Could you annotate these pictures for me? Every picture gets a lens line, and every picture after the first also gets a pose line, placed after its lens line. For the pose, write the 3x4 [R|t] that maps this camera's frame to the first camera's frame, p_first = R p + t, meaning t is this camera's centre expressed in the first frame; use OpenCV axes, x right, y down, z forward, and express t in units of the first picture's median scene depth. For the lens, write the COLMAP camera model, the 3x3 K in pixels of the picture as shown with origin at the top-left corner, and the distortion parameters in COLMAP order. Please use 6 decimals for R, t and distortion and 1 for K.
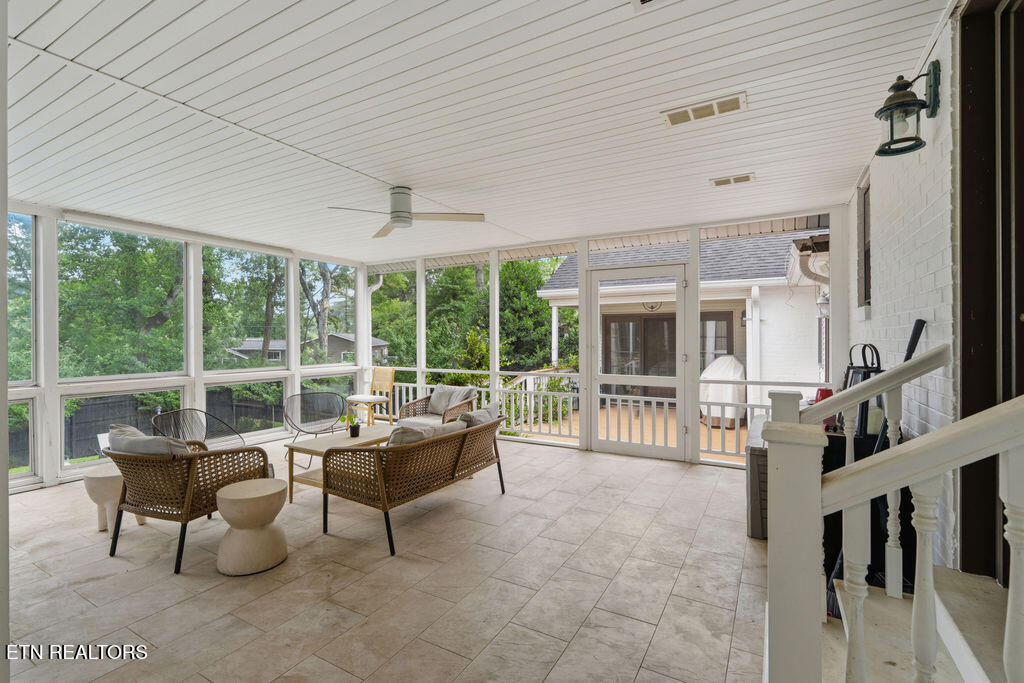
lens RADIAL K [[469.9, 0, 512.0], [0, 469.9, 341.5], [0, 0, 1]] dist [-0.001962, -0.000317]
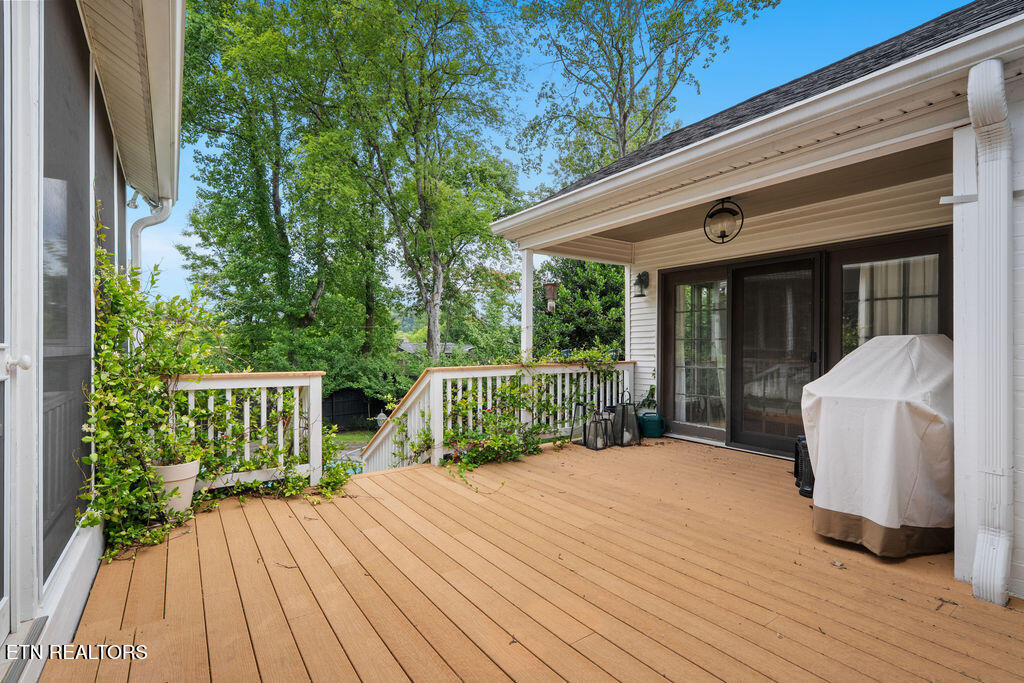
lens RADIAL K [[481.2, 0, 512.0], [0, 481.2, 341.5], [0, 0, 1]] dist [0.000398, 0.000008]
pose [[0.903702, -0.001589, -0.428160, 0.214574], [-0.006605, 0.999822, -0.017652, 0.026133], [0.428112, 0.018780, 0.903531, 0.345429]]
